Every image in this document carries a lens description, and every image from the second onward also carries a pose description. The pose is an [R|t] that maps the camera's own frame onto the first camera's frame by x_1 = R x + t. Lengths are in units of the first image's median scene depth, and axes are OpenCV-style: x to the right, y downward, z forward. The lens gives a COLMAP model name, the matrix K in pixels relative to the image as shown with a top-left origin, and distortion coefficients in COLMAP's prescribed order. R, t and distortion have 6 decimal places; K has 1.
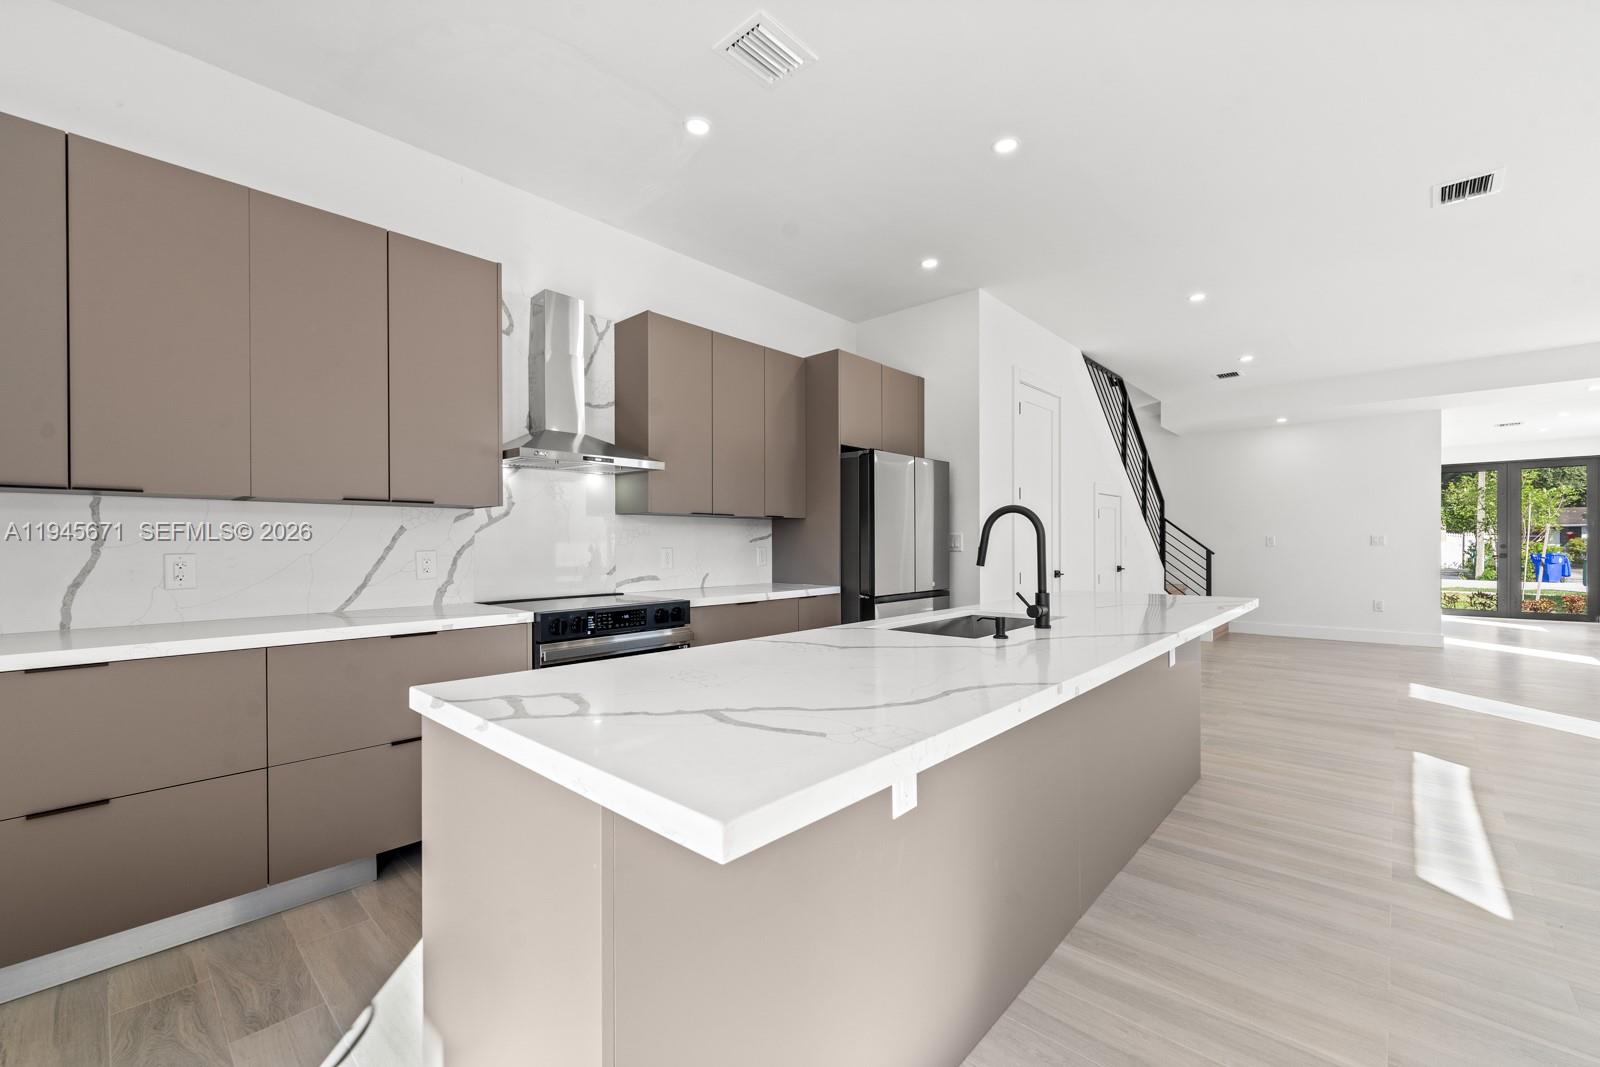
lens RADIAL K [[651.9, 0, 798.7], [0, 651.9, 544.4], [0, 0, 1]] dist [0.000176, 0.000057]
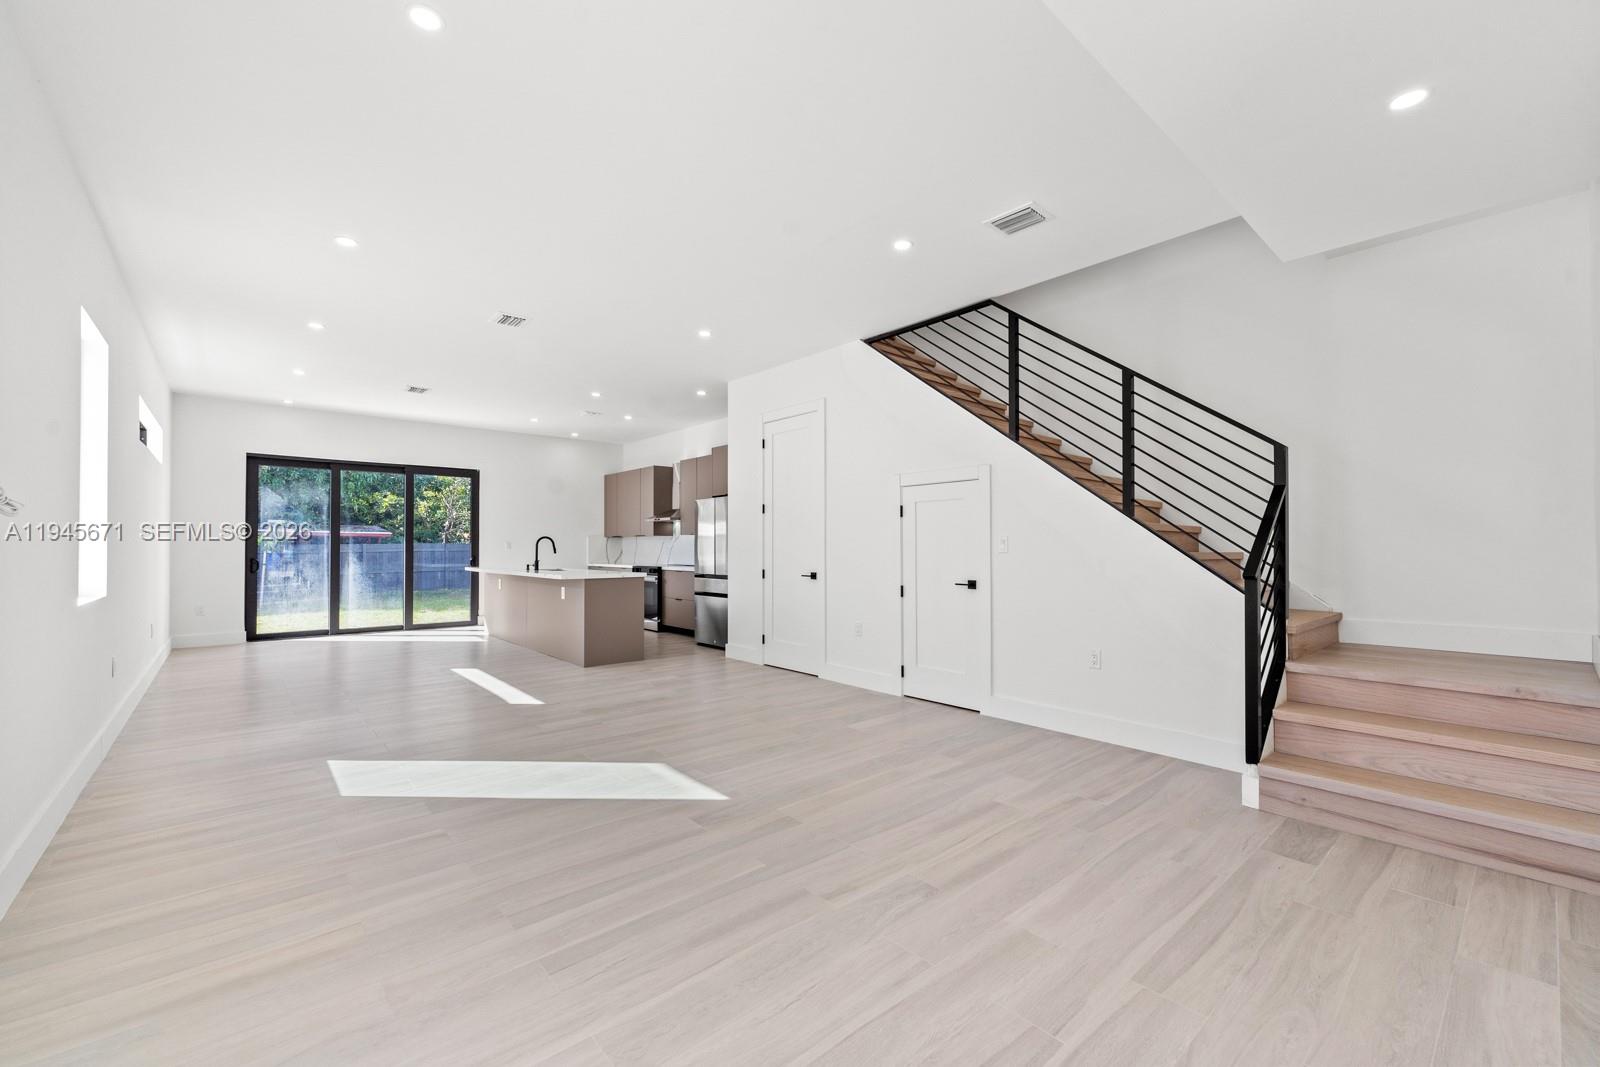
lens RADIAL K [[648.3, 0, 796.7], [0, 648.3, 537.9], [0, 0, 1]] dist [0.000180, 0.000114]
pose [[-0.113863, -0.010273, -0.993443, 2.204927], [-0.001282, 0.999947, -0.010193, -0.009982], [0.993496, 0.000113, -0.113870, 1.651794]]
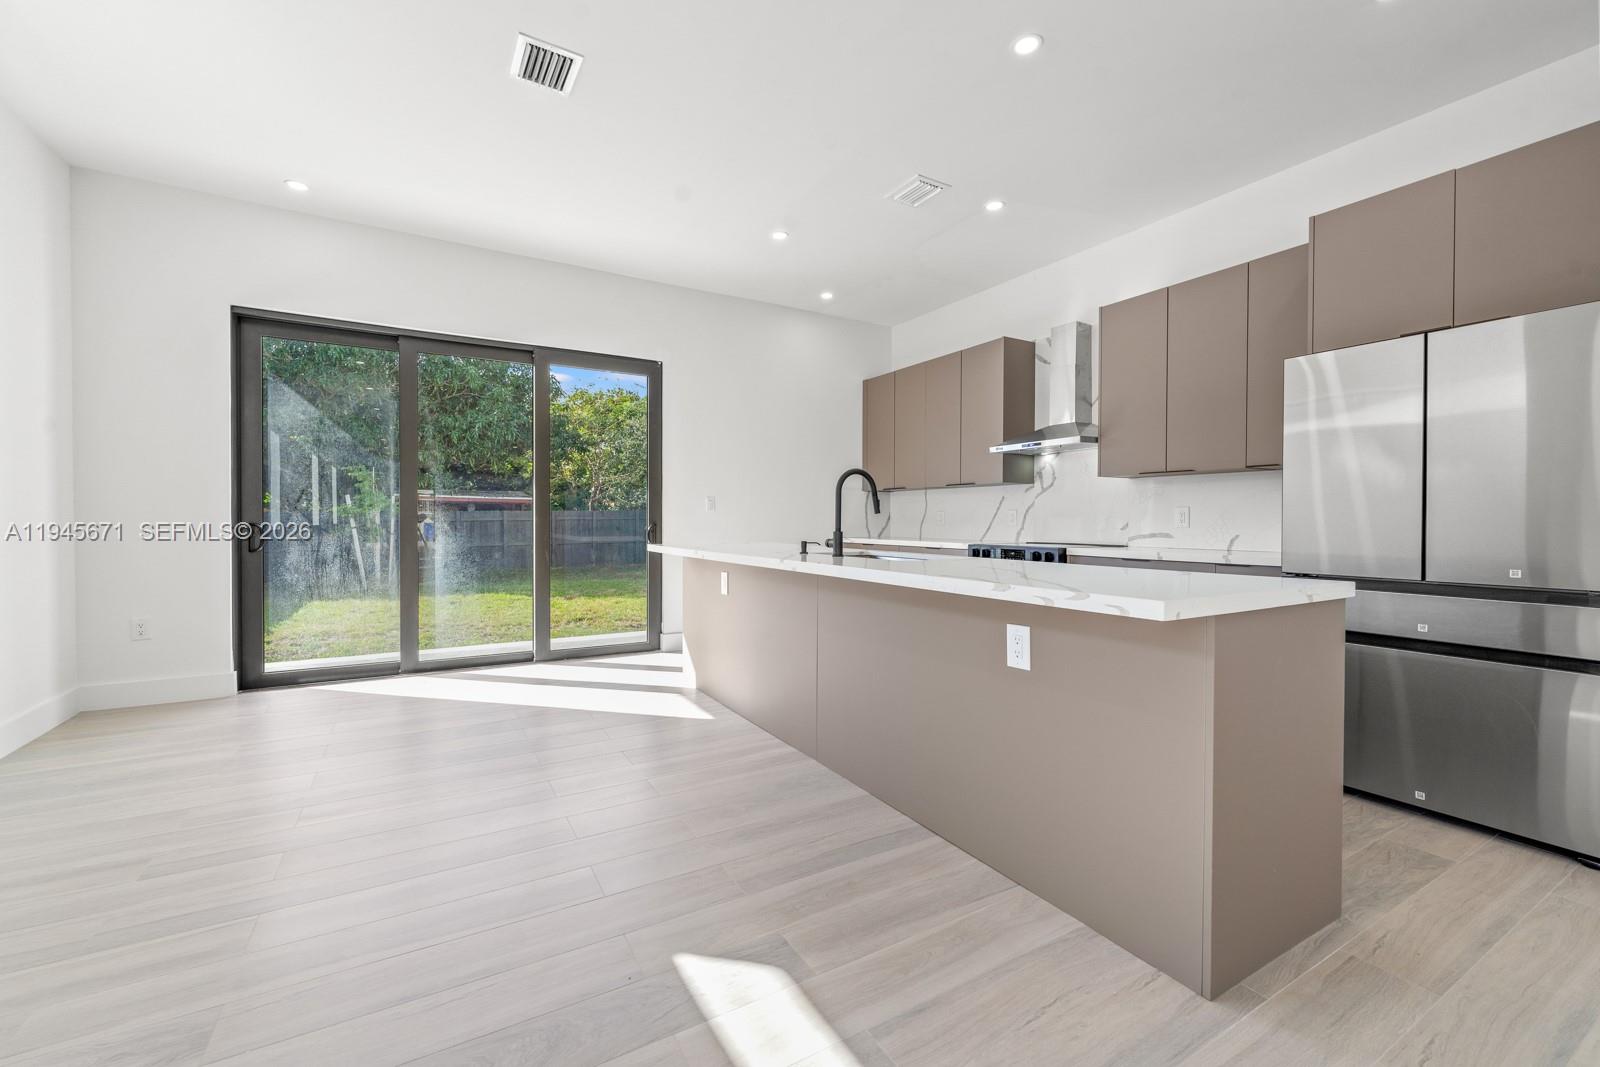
lens RADIAL K [[651.8, 0, 796.8], [0, 651.8, 527.6], [0, 0, 1]] dist [-0.000799, -0.000335]
pose [[-0.296180, 0.014112, -0.955028, 0.999246], [-0.004928, 0.999855, 0.016302, 0.025093], [0.955119, 0.009535, -0.296067, 0.765984]]
